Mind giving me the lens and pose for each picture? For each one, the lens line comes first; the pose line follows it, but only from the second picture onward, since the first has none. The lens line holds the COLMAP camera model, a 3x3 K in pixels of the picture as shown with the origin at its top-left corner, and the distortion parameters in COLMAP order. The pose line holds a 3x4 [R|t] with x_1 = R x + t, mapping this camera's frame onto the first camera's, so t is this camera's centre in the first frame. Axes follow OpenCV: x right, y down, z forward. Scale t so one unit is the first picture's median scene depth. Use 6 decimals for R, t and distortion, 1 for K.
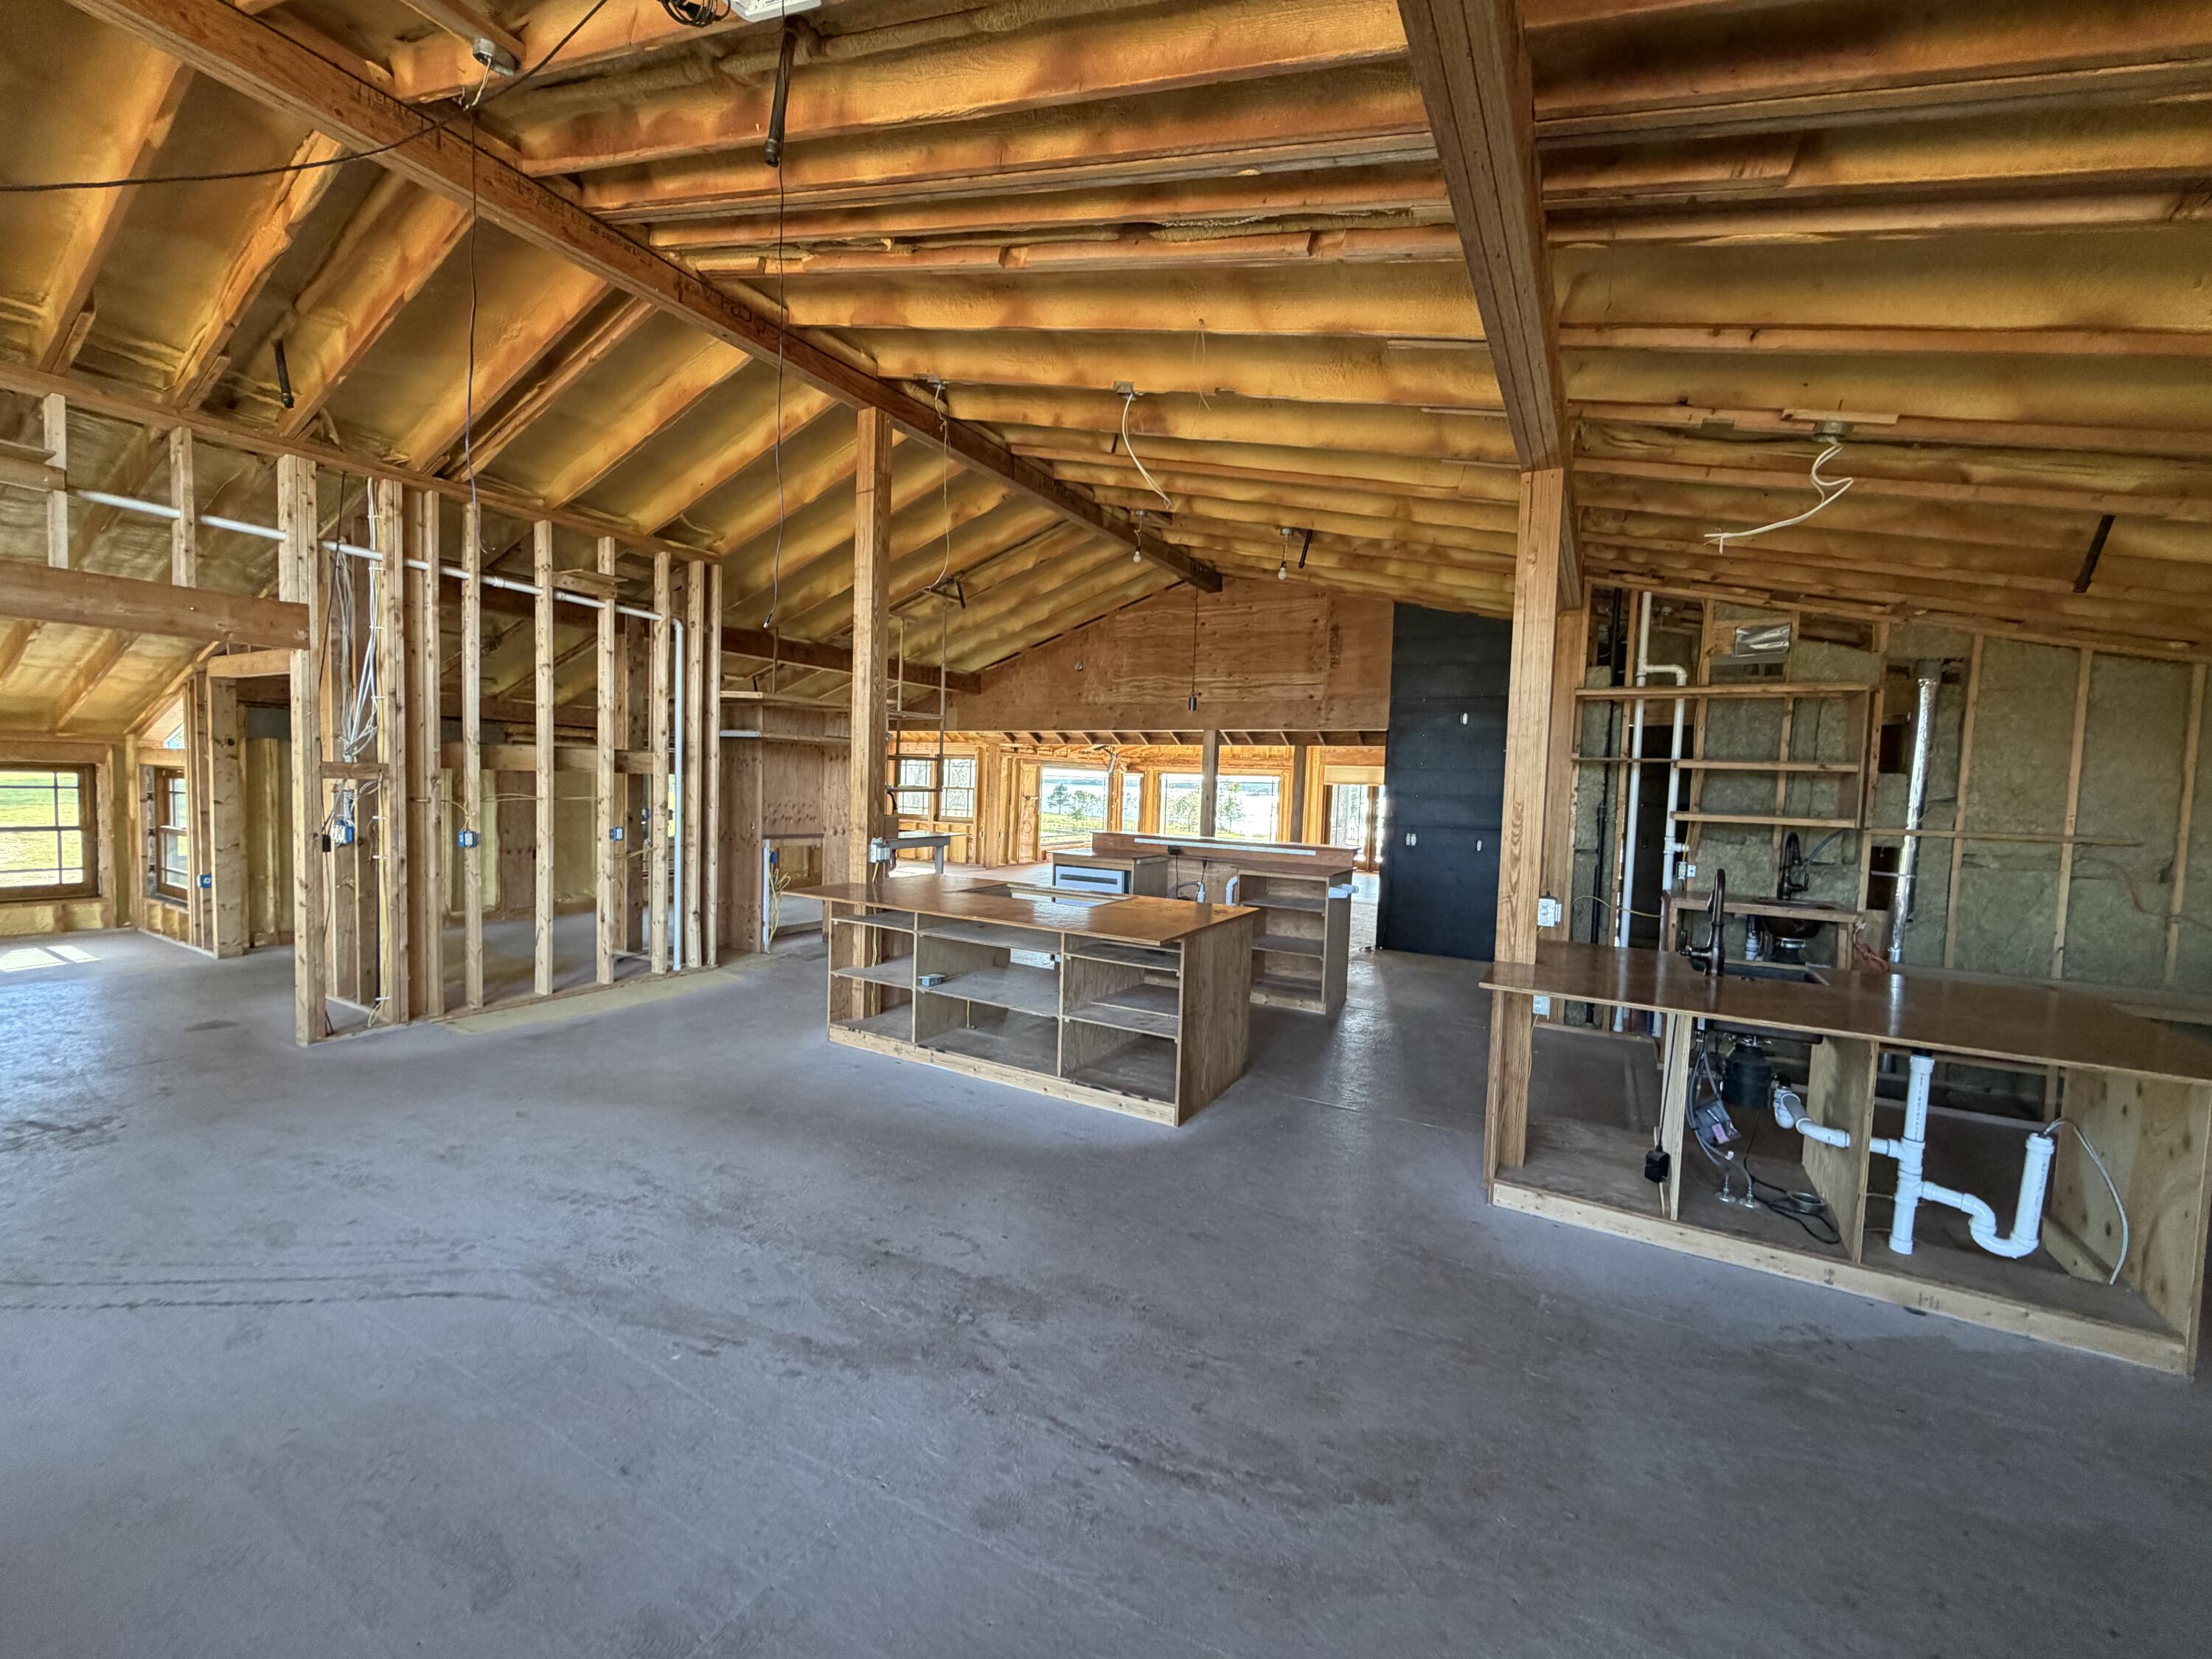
lens RADIAL K [[882.5, 0, 1097.6], [0, 882.5, 830.0], [0, 0, 1]] dist [-0.000479, 0.000285]
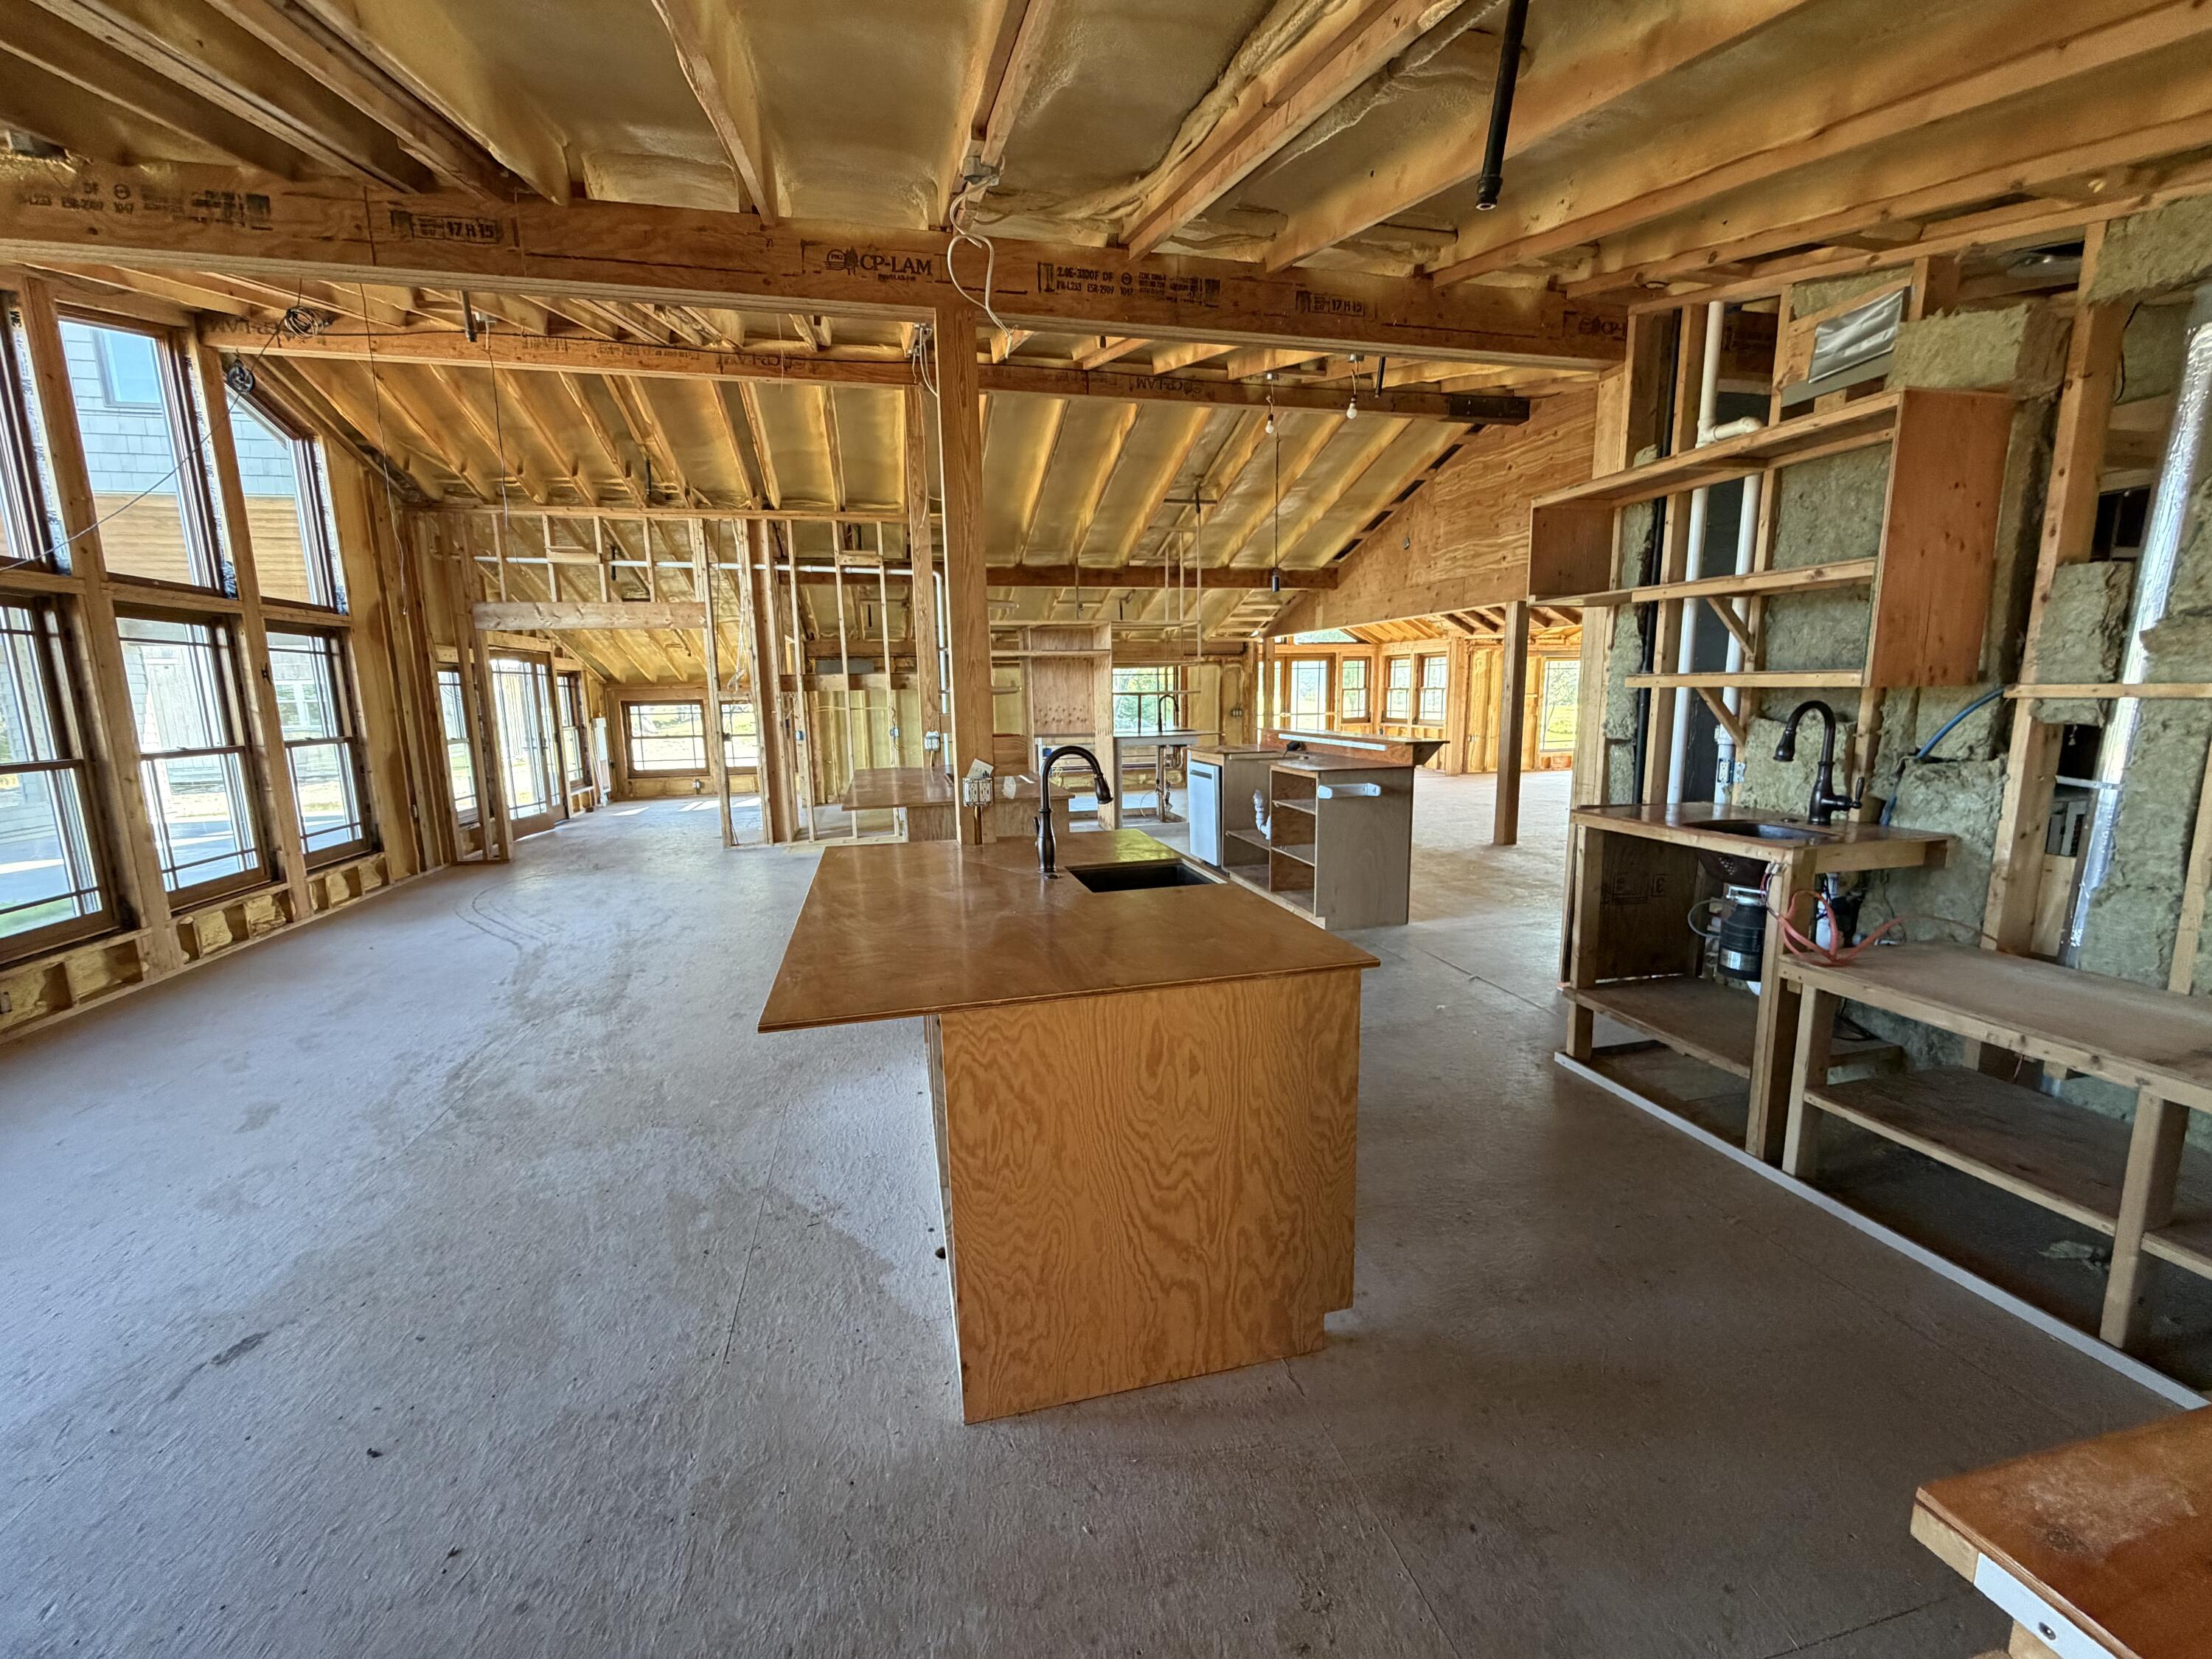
lens RADIAL K [[880.4, 0, 1106.0], [0, 880.4, 829.5], [0, 0, 1]] dist [0.002697, 0.000397]
pose [[0.686538, 0.068893, -0.723823, 0.779210], [0.002889, 0.995235, 0.097467, 0.024730], [0.727088, -0.069006, 0.683067, 0.270783]]
